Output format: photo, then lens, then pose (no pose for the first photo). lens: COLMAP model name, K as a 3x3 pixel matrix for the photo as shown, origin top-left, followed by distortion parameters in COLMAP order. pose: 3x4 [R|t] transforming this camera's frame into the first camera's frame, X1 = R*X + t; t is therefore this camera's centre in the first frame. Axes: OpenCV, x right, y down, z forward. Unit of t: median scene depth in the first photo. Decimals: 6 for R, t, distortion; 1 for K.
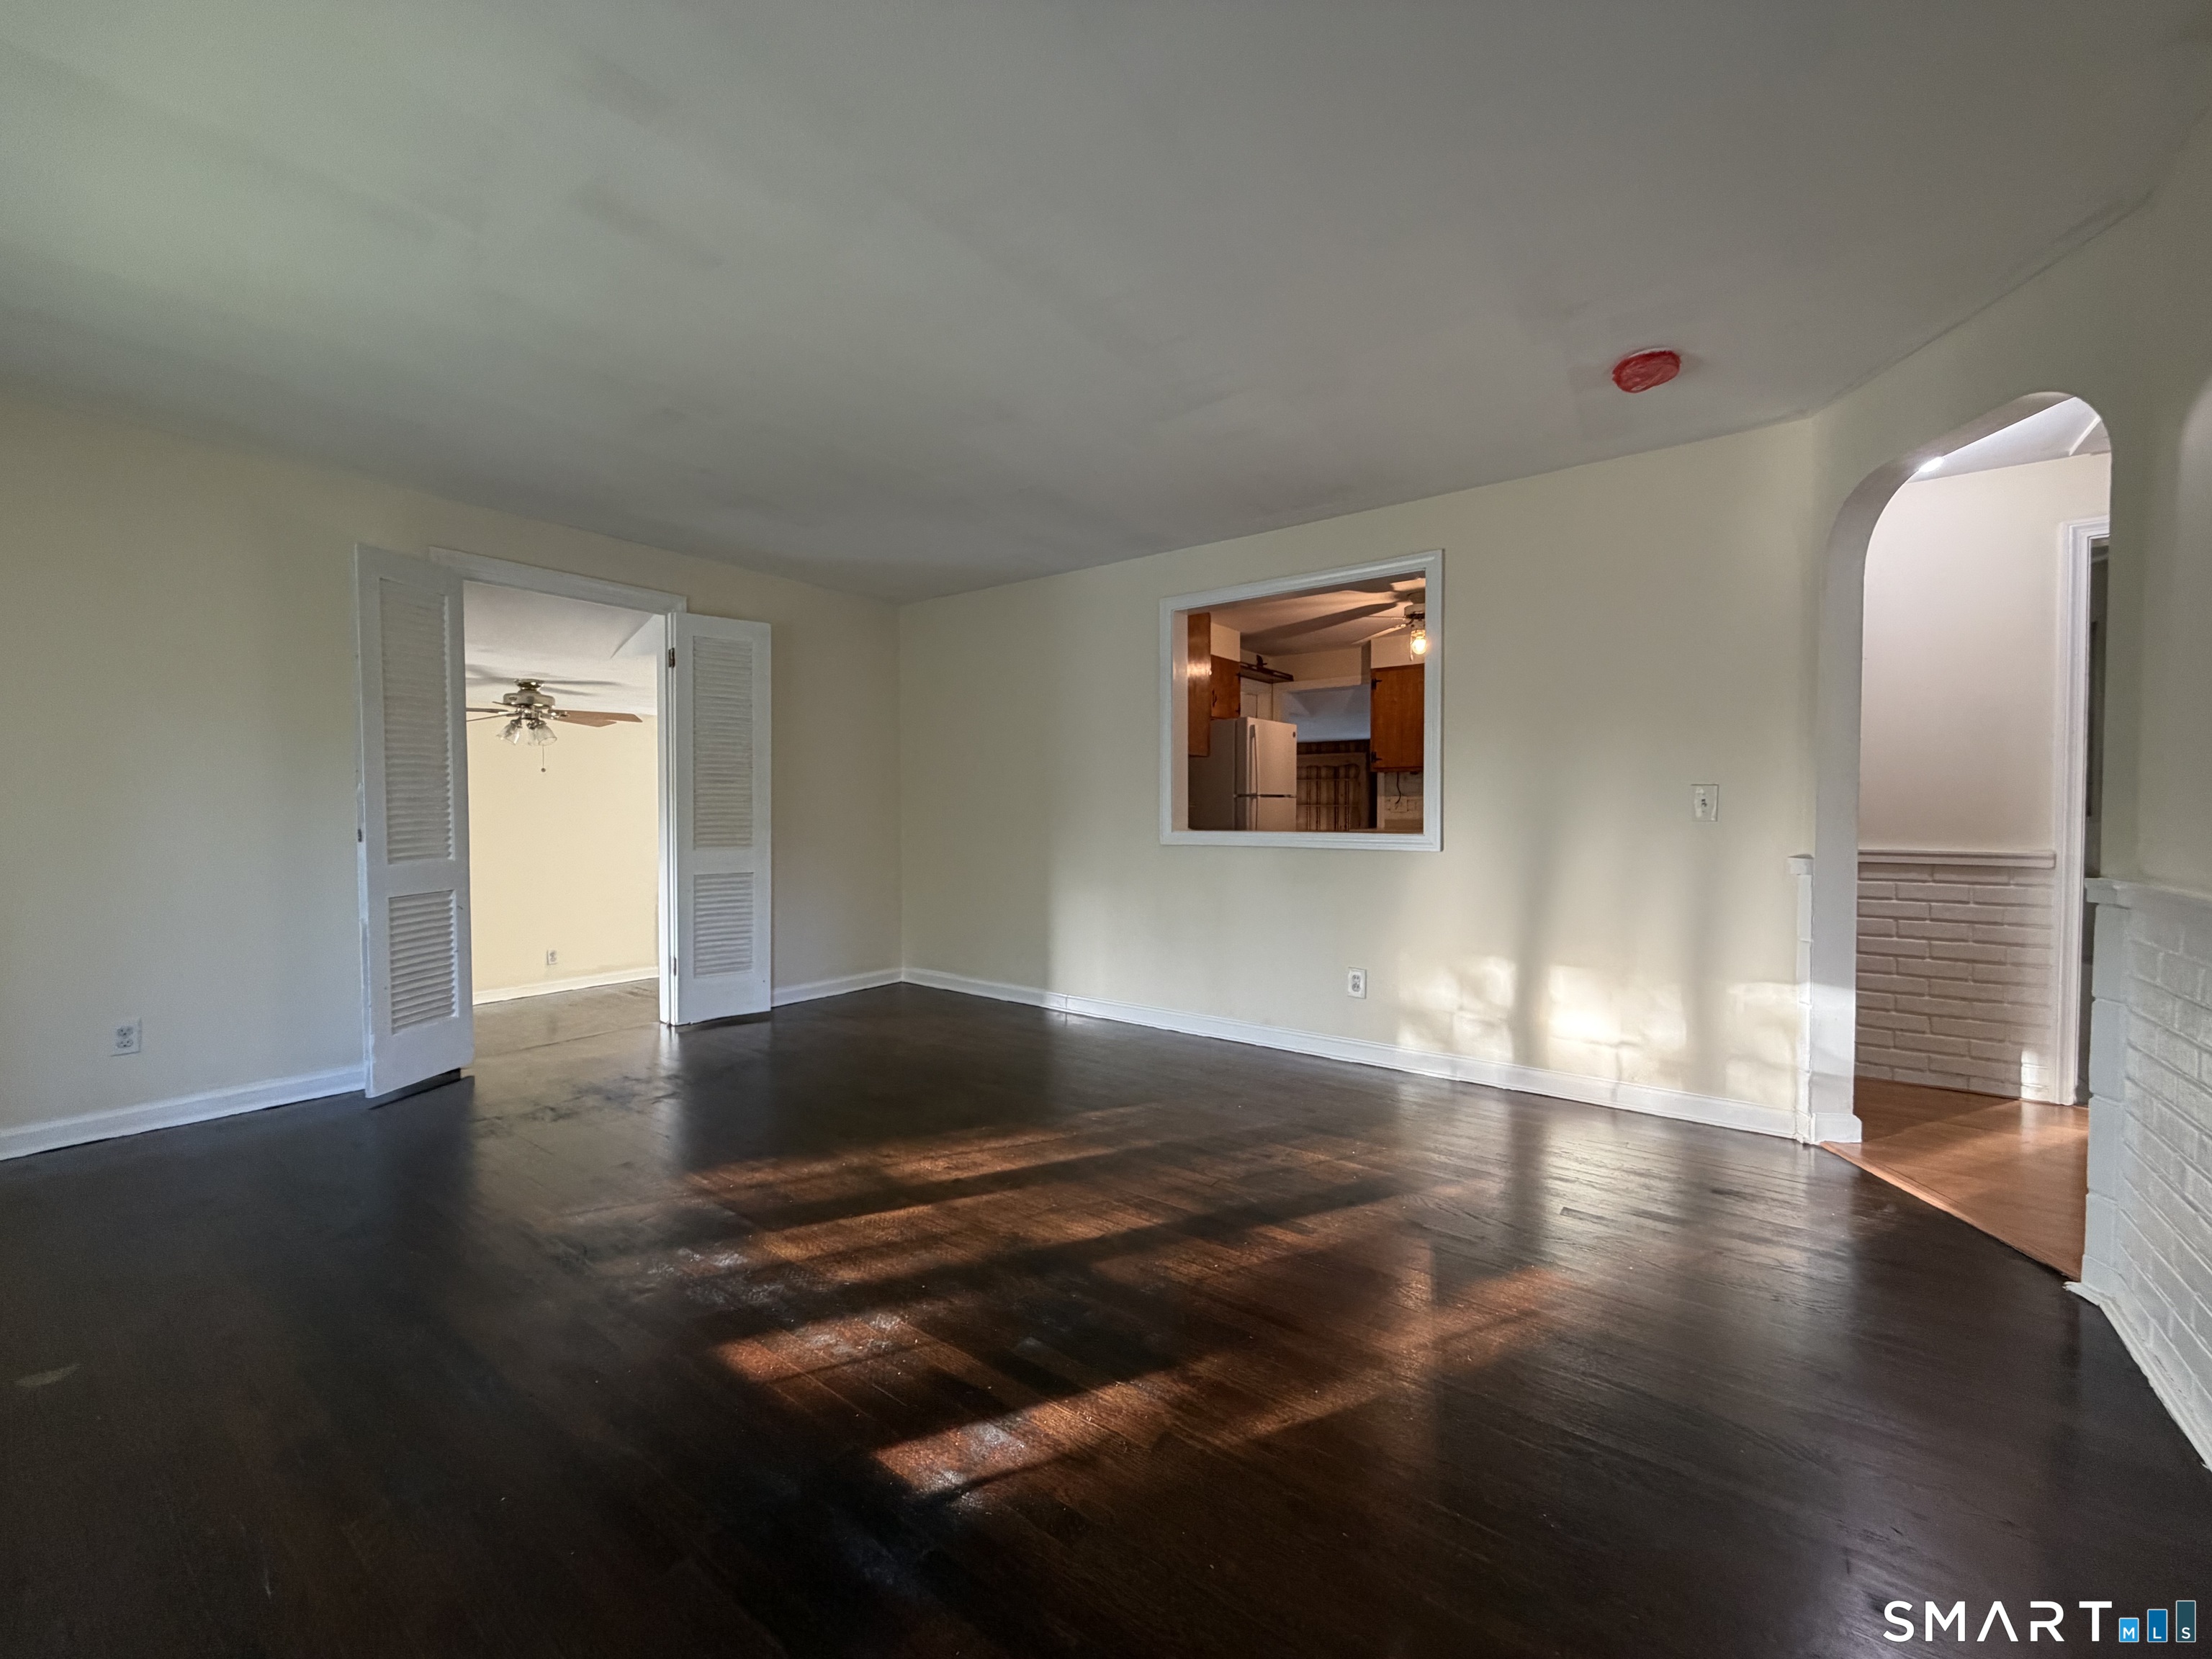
lens RADIAL K [[882.7, 0, 1101.9], [0, 882.7, 830.1], [0, 0, 1]] dist [-0.000549, 0.000123]
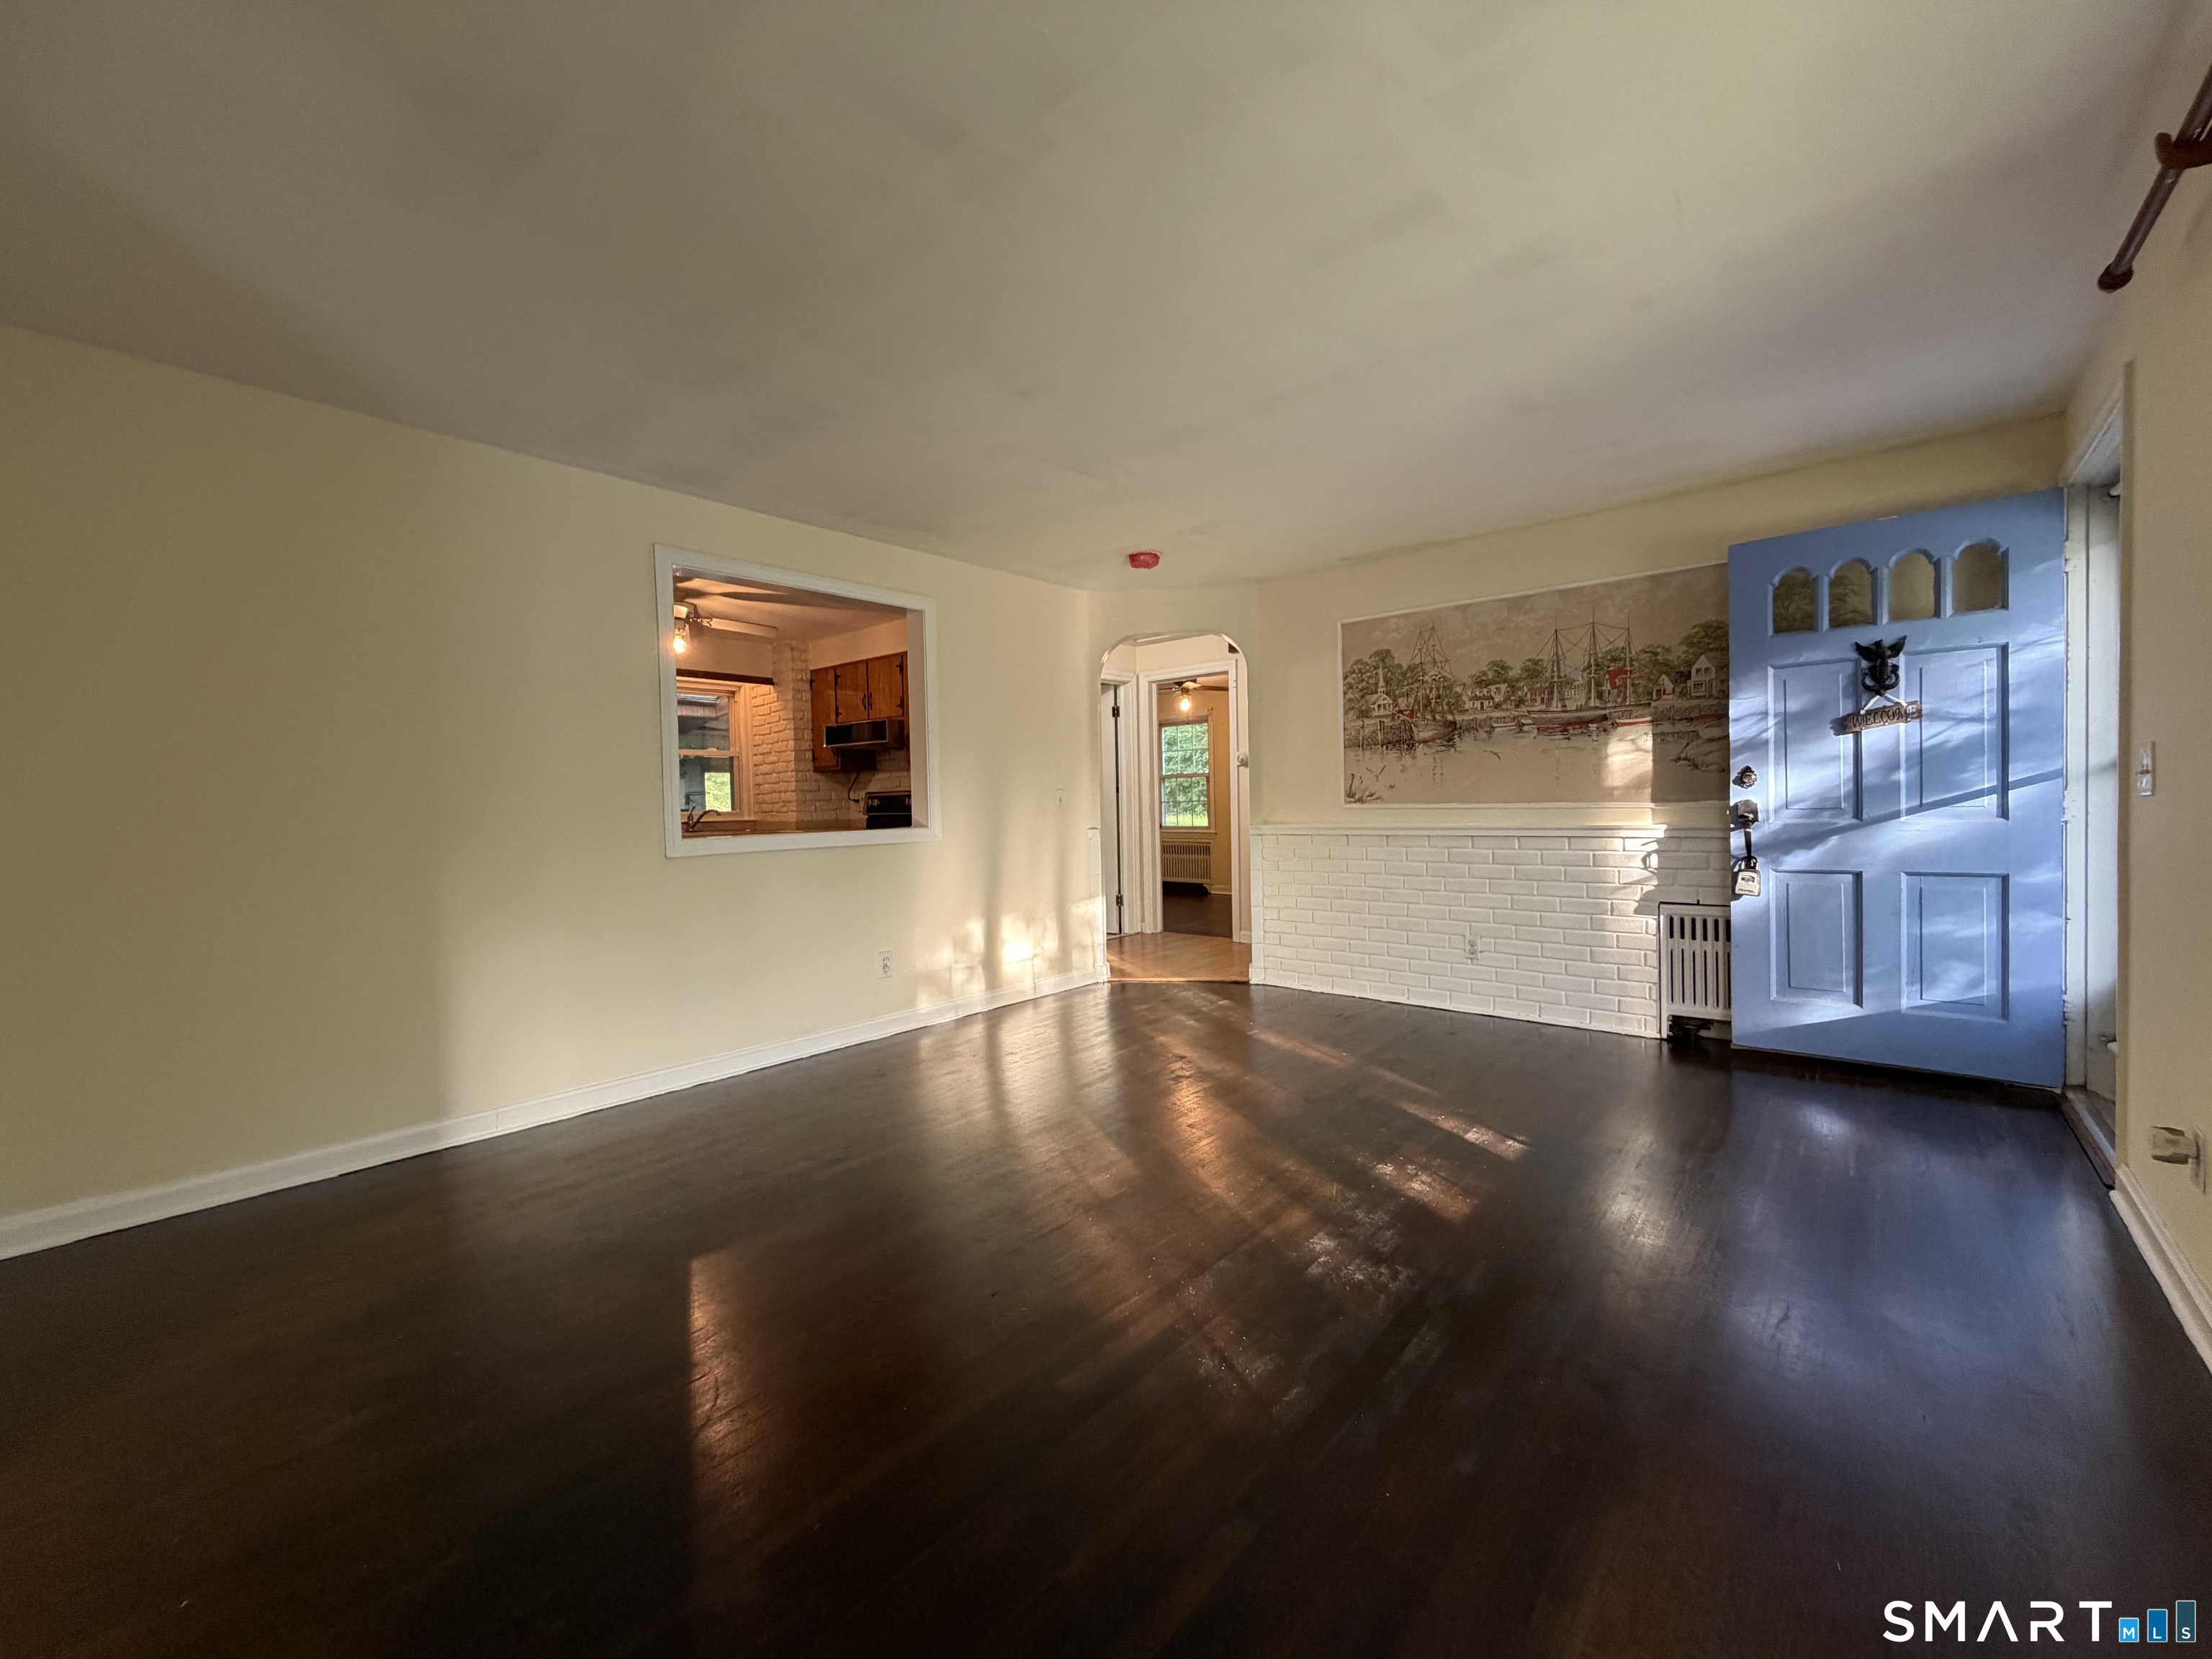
lens RADIAL K [[882.7, 0, 1101.9], [0, 882.7, 830.1], [0, 0, 1]] dist [-0.000549, 0.000123]
pose [[0.074513, -0.027716, 0.996835, -0.858885], [0.048452, 0.998534, 0.024141, -0.009704], [-0.996042, 0.046500, 0.075747, 0.693229]]
